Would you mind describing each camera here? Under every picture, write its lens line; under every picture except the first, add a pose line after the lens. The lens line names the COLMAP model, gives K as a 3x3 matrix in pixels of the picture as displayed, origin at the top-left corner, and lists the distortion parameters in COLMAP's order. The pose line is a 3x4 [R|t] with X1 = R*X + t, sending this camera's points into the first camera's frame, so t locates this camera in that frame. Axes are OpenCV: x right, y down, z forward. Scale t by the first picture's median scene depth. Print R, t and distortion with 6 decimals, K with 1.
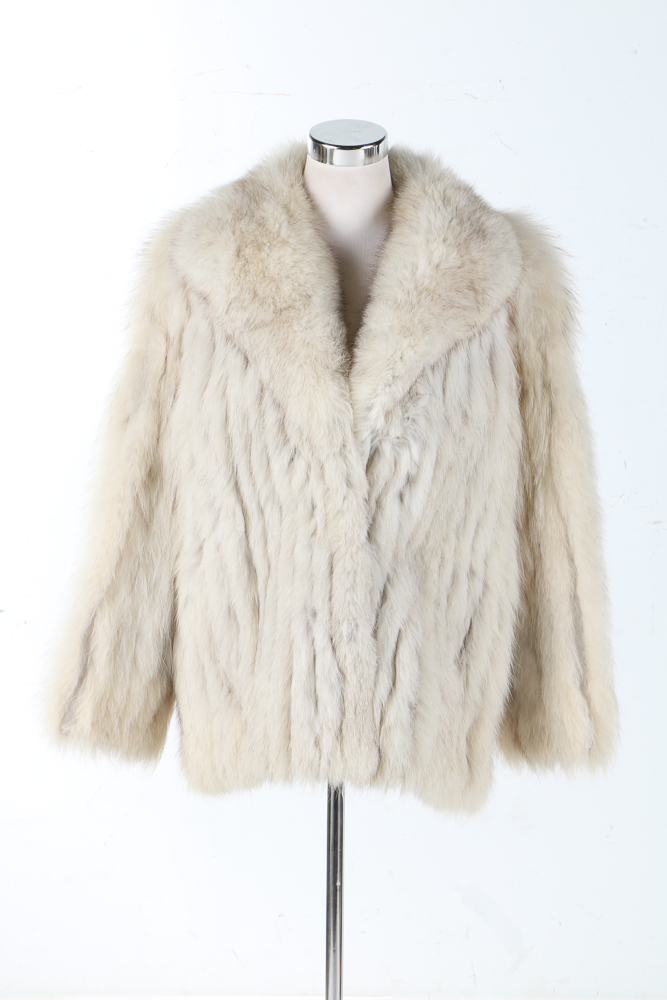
lens RADIAL K [[2602.0, 0, 322.7], [0, 2602.0, 500.4], [0, 0, 1]] dist [0.371104, 0.509479]
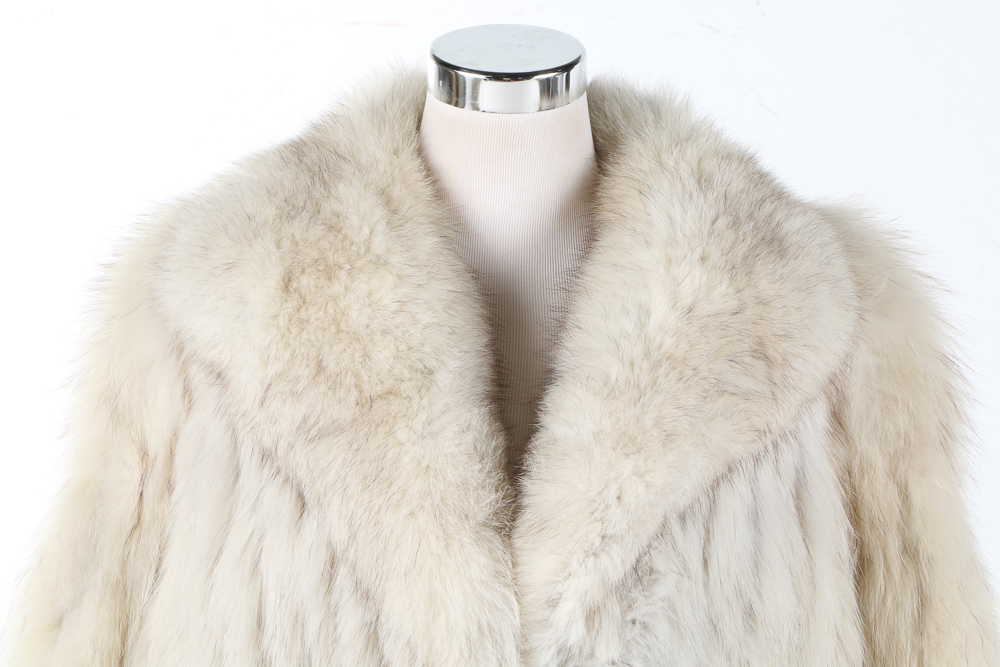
lens RADIAL K [[3677.3, 0, 500.0], [0, 3677.3, 333.5], [0, 0, 1]] dist [0.784629, 1.294183]
pose [[0.999958, -0.001087, 0.009097, 0.001751], [0.001833, 0.996592, -0.082464, -0.027739], [-0.008977, 0.082478, 0.996552, 0.304150]]
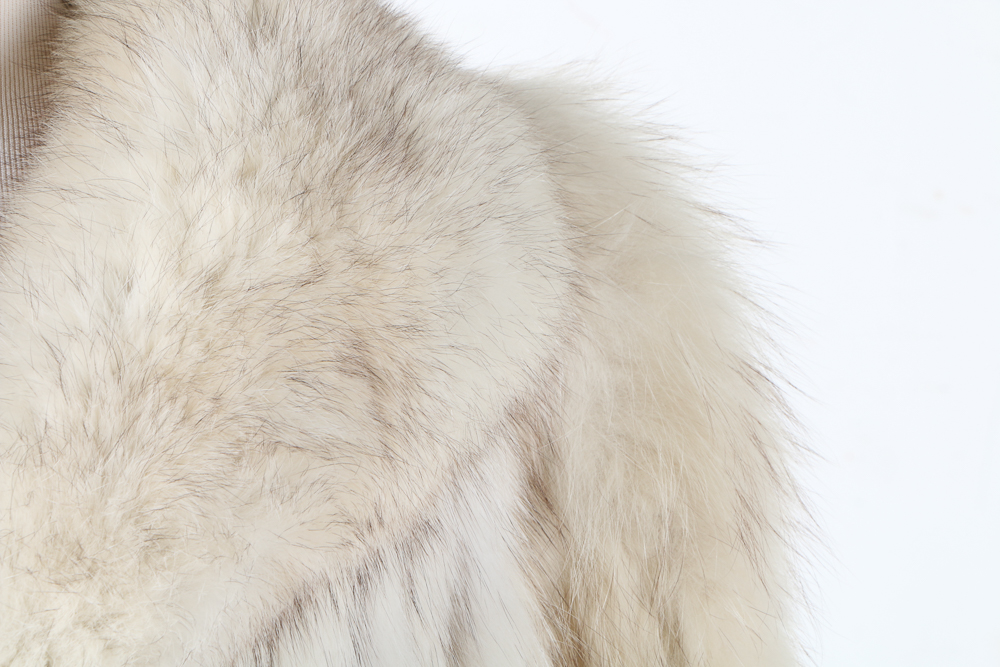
lens RADIAL K [[4603.6, 0, 500.0], [0, 4603.6, 333.5], [0, 0, 1]] dist [1.058493, 0.910057]
pose [[0.998988, -0.020419, 0.040068, 0.052466], [0.023962, 0.995650, -0.090036, -0.045210], [-0.038055, 0.090906, 0.995132, 0.569231]]
